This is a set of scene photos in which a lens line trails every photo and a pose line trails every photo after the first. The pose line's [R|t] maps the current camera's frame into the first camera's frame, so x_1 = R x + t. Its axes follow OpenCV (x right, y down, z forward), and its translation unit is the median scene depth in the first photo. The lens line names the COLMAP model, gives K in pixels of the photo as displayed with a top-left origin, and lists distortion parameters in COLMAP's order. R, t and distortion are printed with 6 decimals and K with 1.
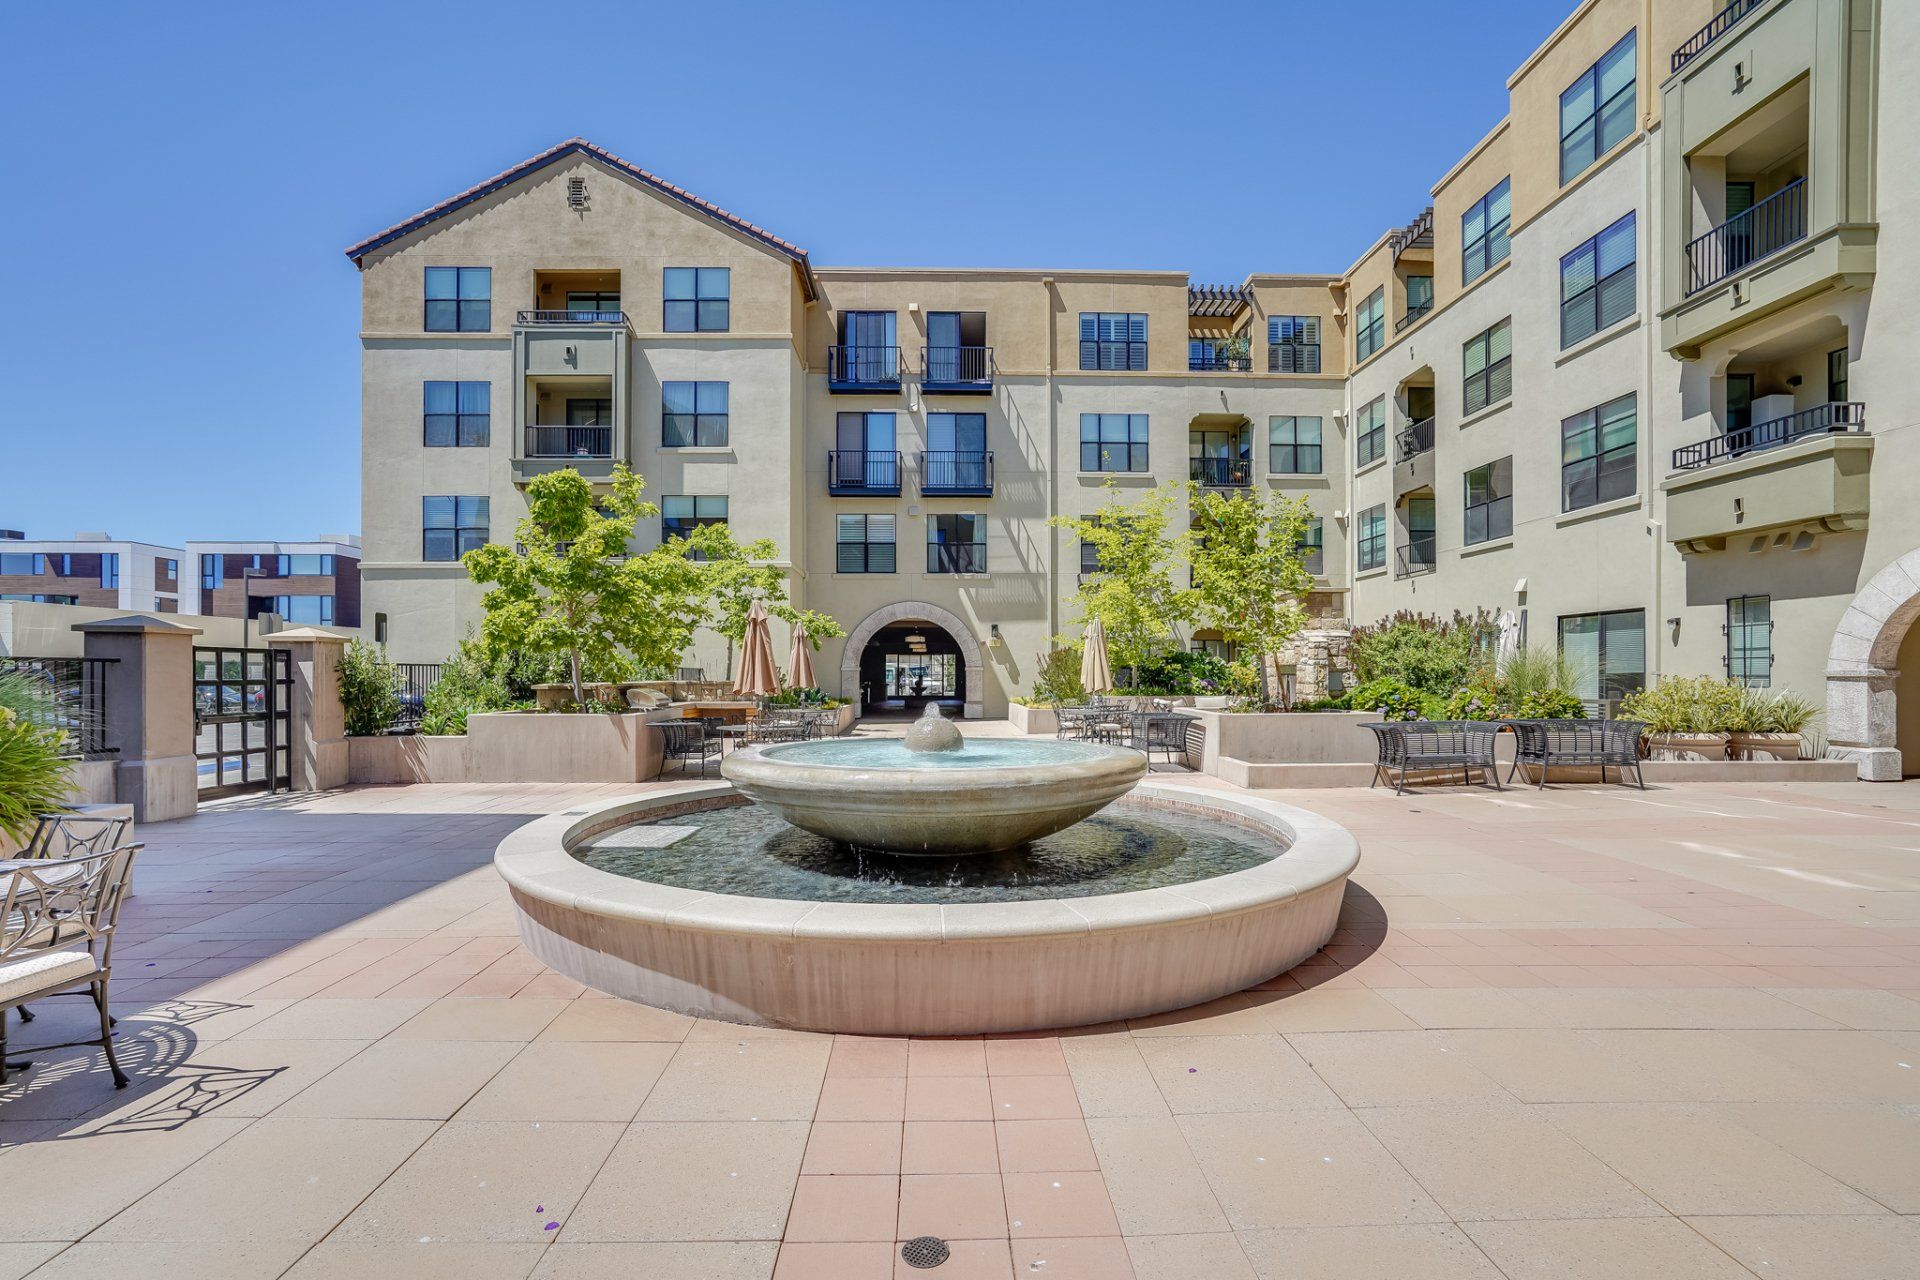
lens RADIAL K [[883.8, 0, 944.2], [0, 883.8, 670.6], [0, 0, 1]] dist [-0.046049, 0.014240]
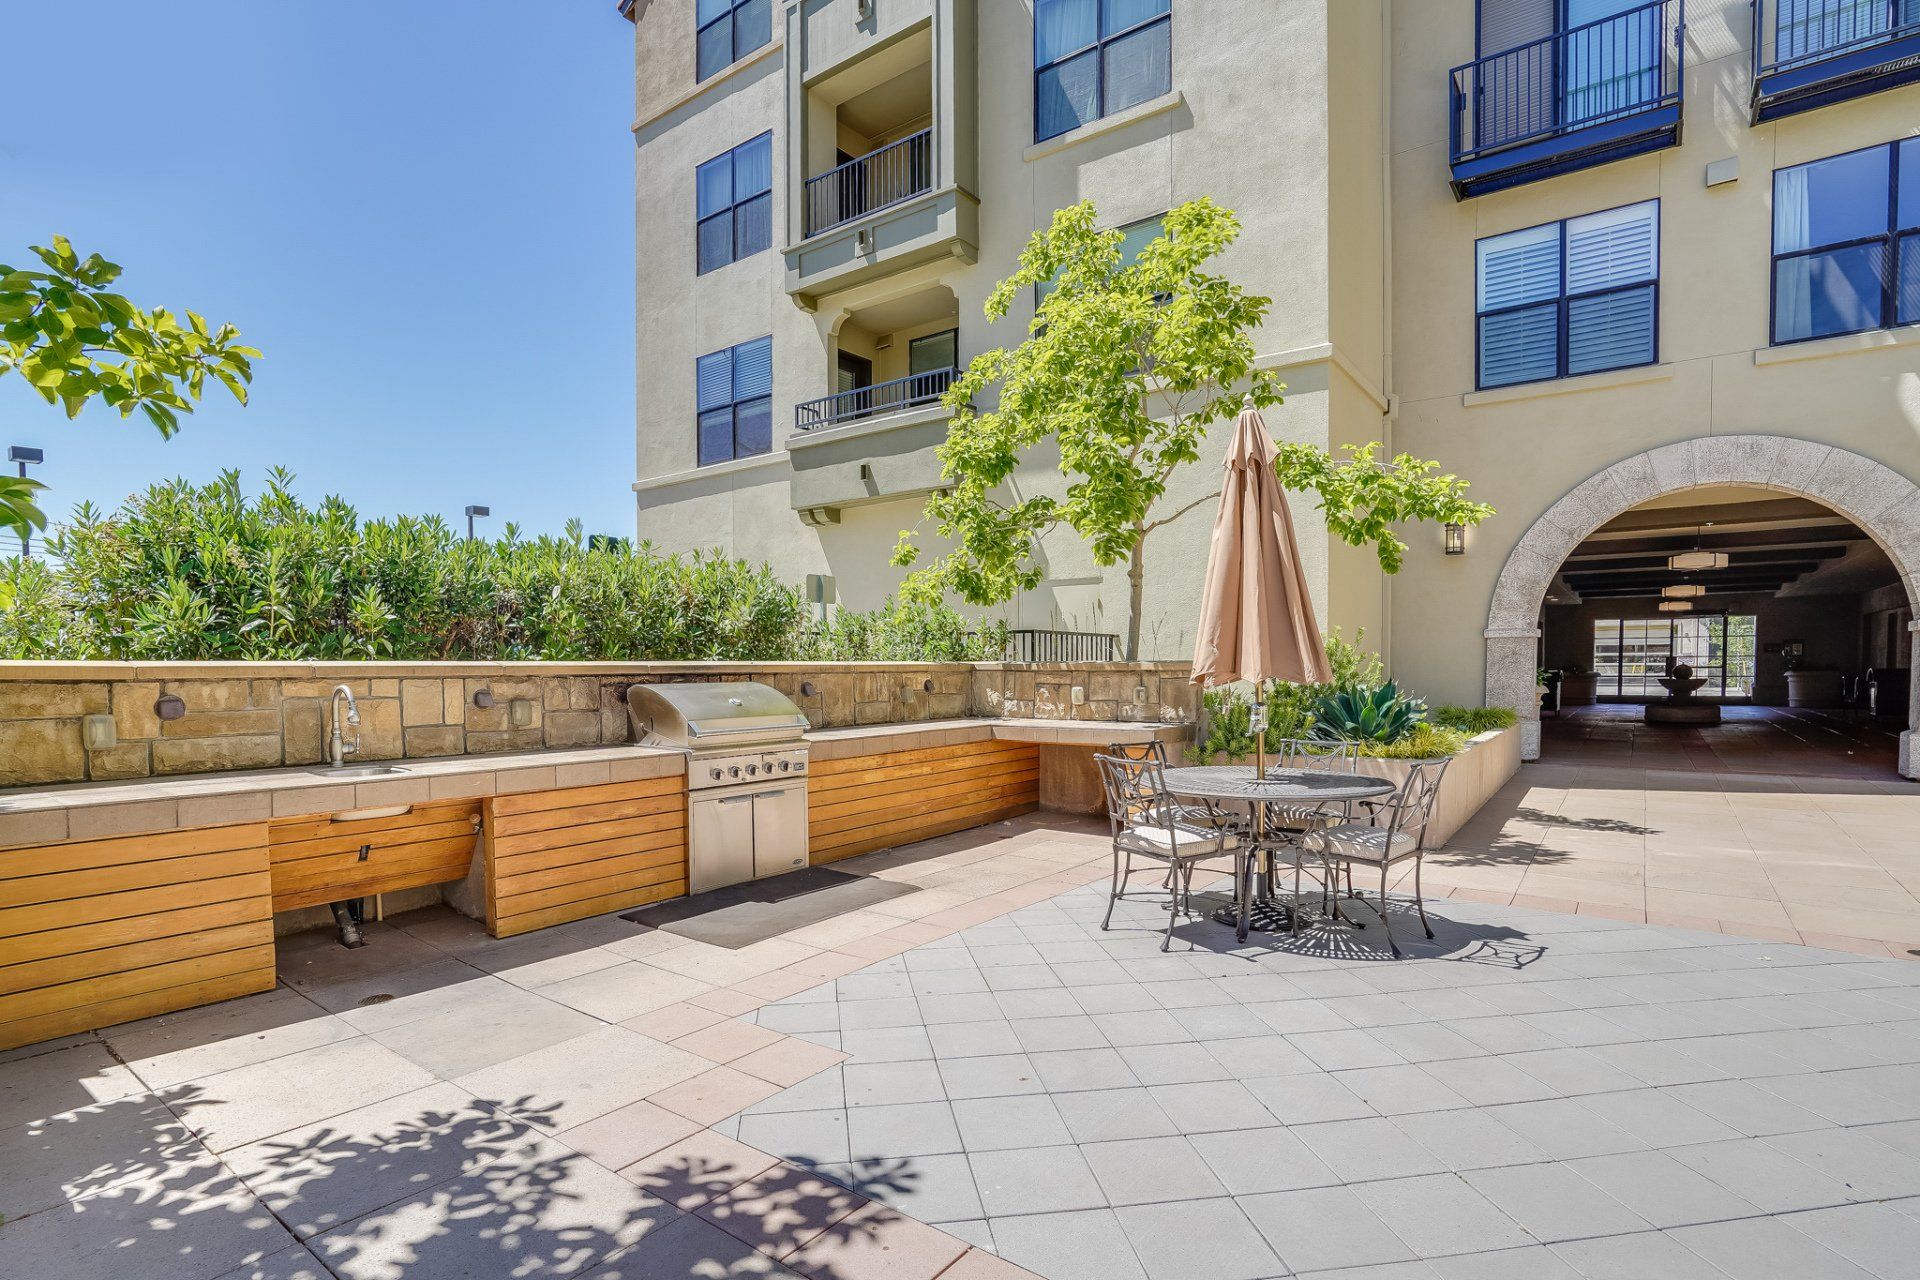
lens RADIAL K [[934.3, 0, 958.6], [0, 934.3, 702.8], [0, 0, 1]] dist [-0.024699, 0.000315]
pose [[0.794193, 0.023951, -0.607193, -0.054274], [0.006114, 0.998857, 0.047398, 0.008347], [0.607635, -0.041355, 0.793139, 0.561844]]
